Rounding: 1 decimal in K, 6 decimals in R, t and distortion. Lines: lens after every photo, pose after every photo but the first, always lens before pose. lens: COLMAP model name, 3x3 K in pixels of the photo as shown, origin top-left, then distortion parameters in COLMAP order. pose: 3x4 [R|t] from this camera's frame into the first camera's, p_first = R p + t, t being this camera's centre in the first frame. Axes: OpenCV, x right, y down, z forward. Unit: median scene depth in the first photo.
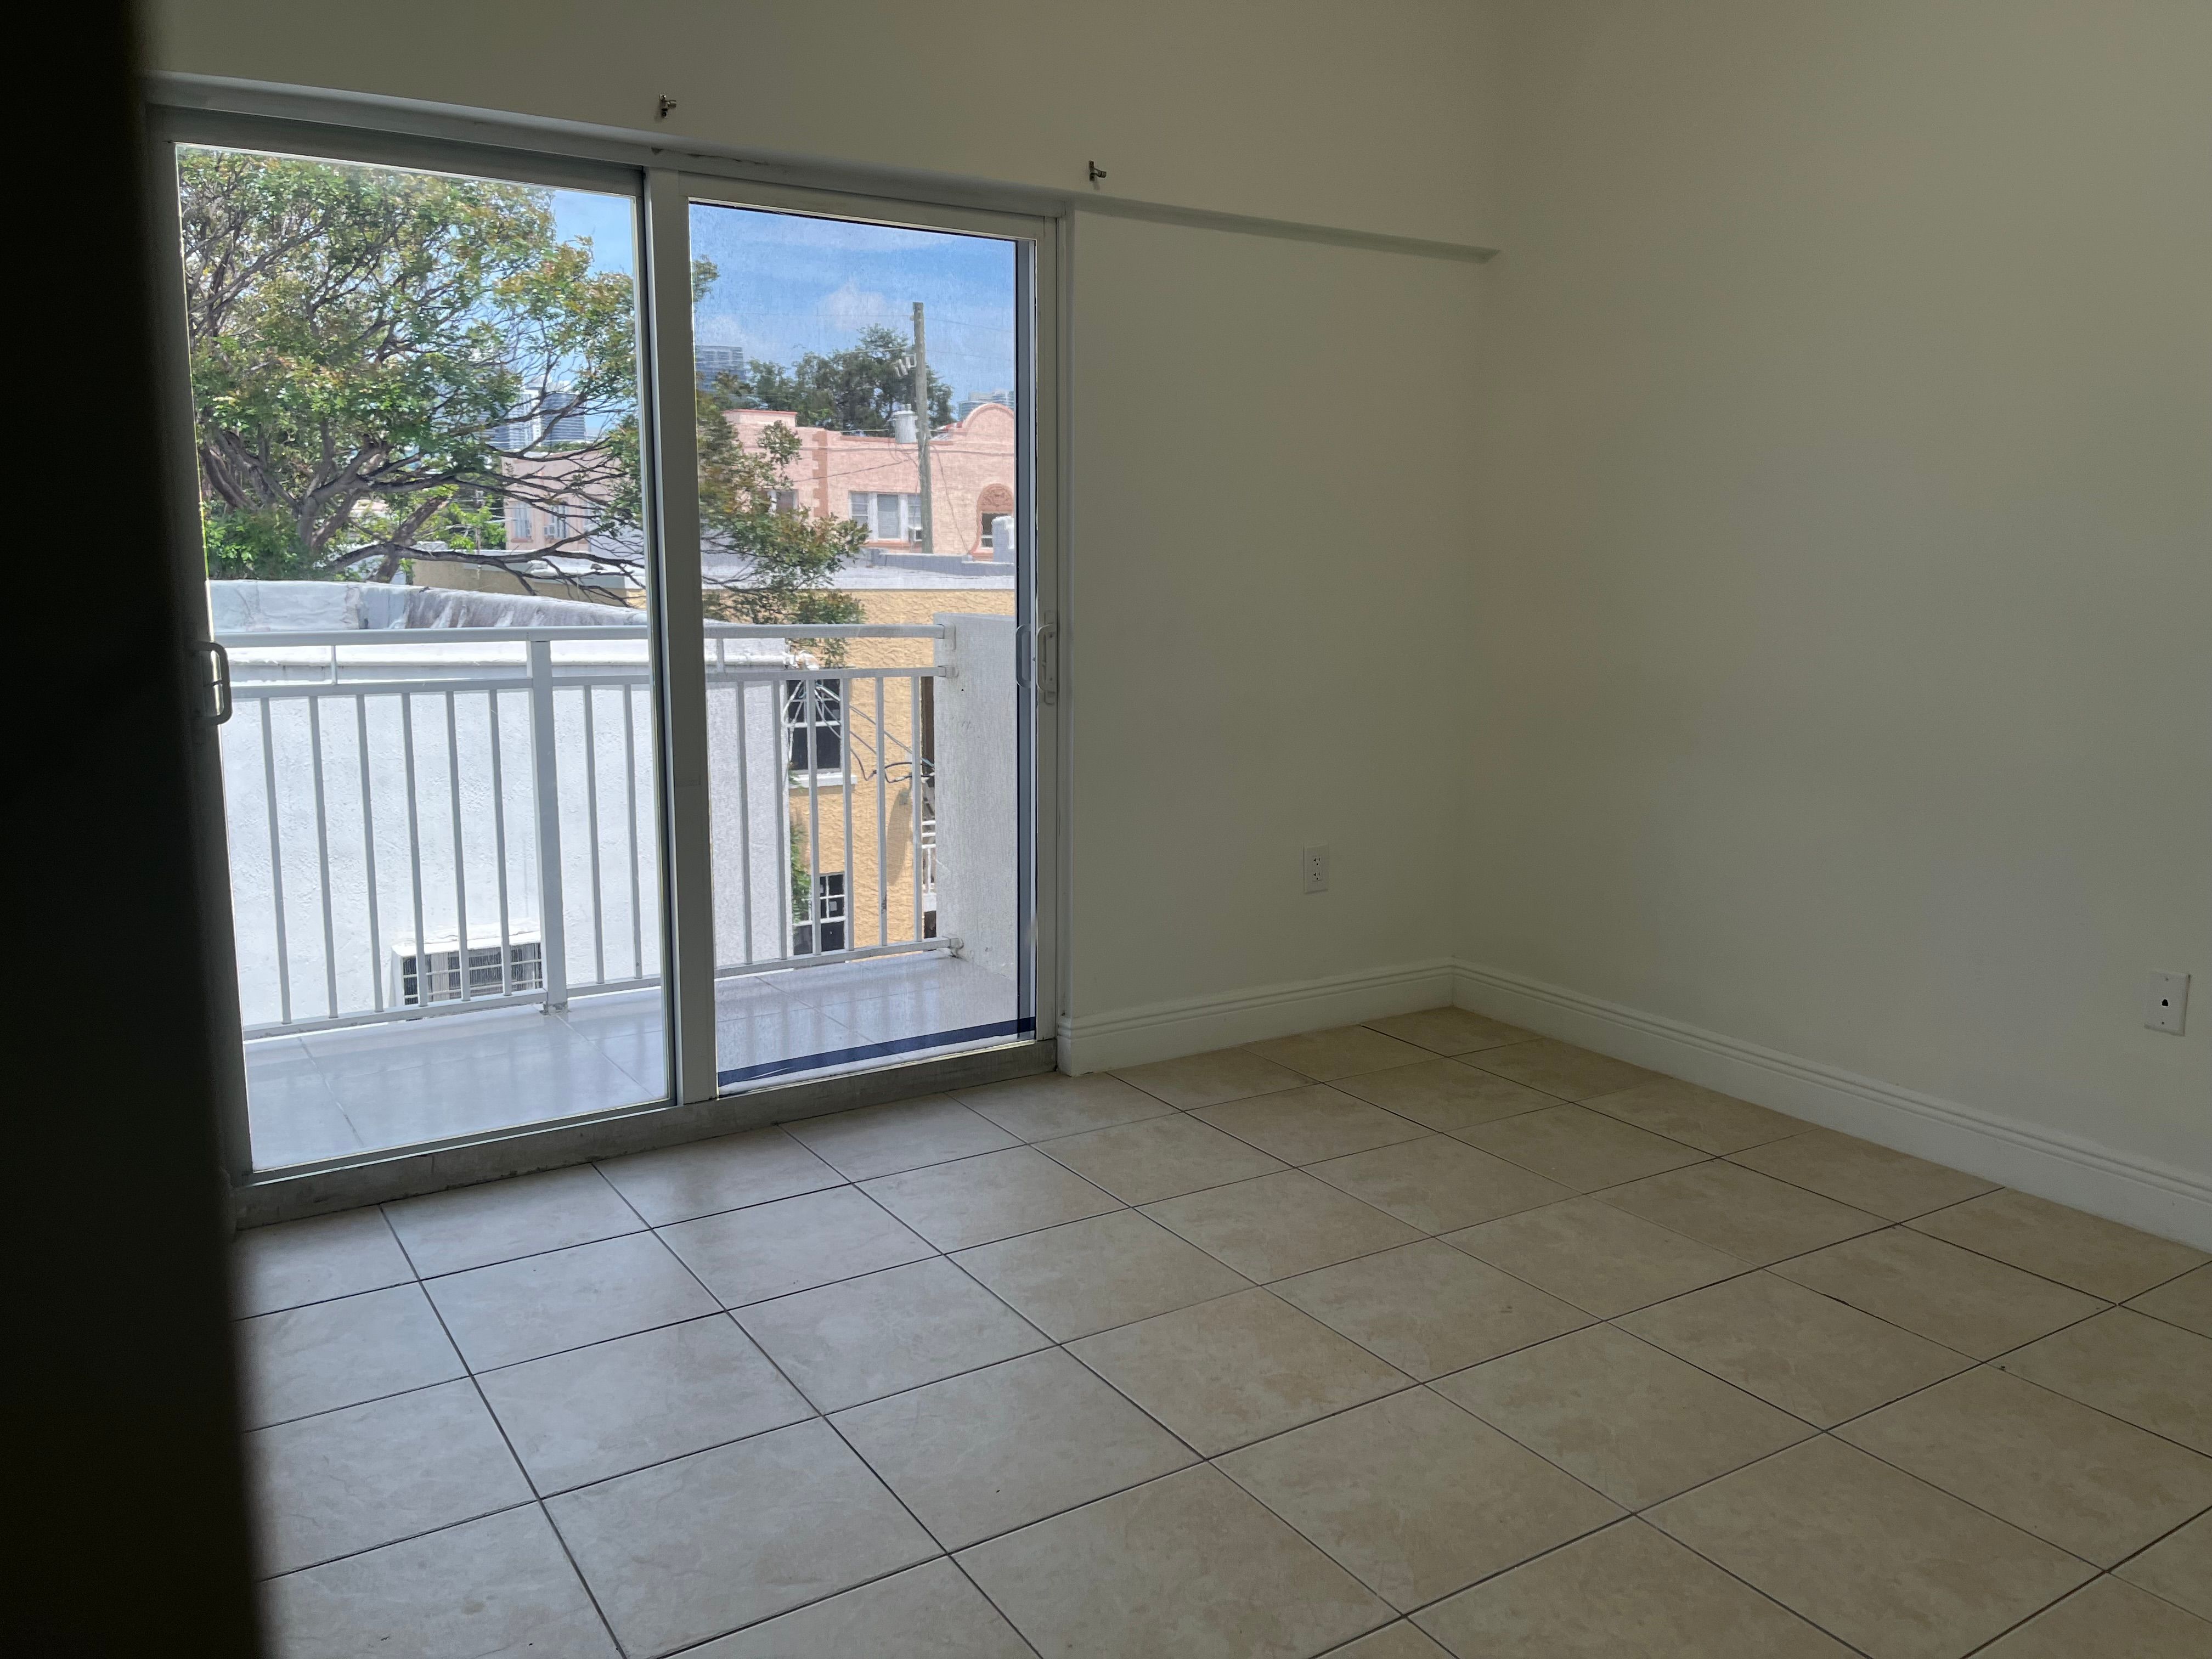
lens RADIAL K [[1686.8, 0, 1109.4], [0, 1686.8, 827.8], [0, 0, 1]] dist [0.067718, -0.067551]
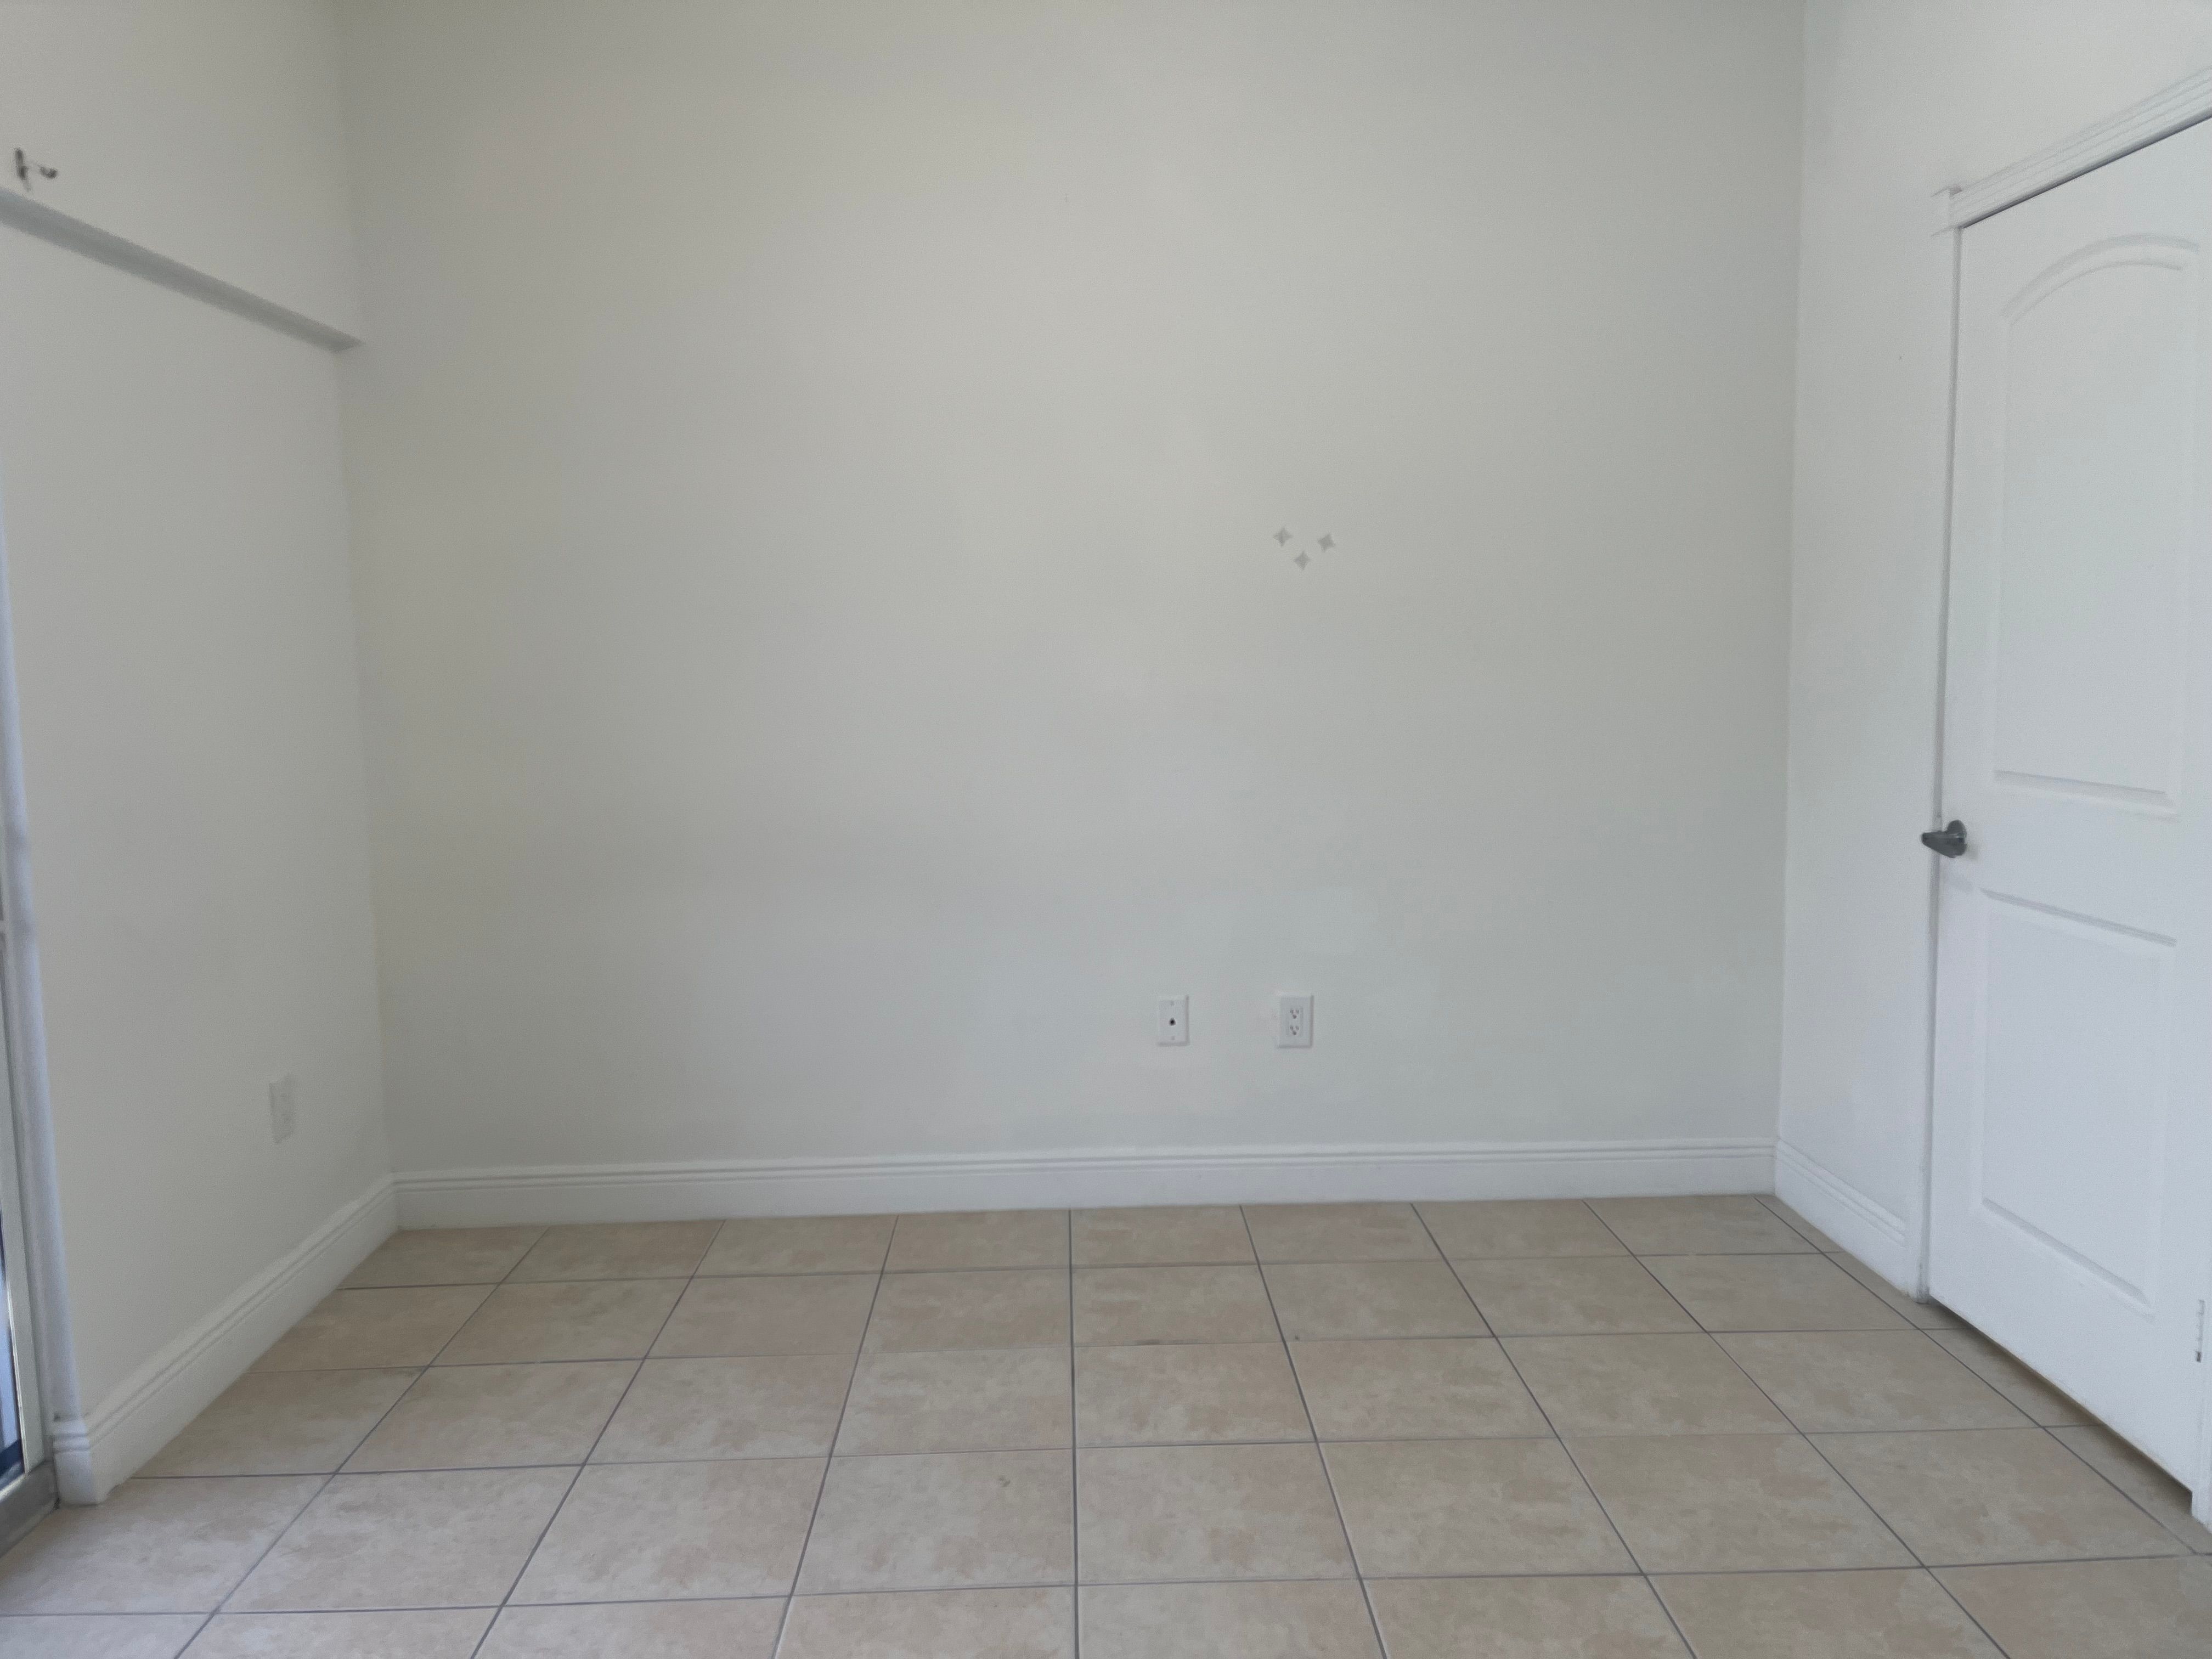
lens RADIAL K [[1686.8, 0, 1105.0], [0, 1686.8, 825.4], [0, 0, 1]] dist [0.067718, -0.067551]
pose [[0.523942, -0.116286, 0.843779, -0.391287], [0.165836, 0.985606, 0.032856, -0.079257], [-0.835454, 0.122714, 0.535685, 0.310969]]
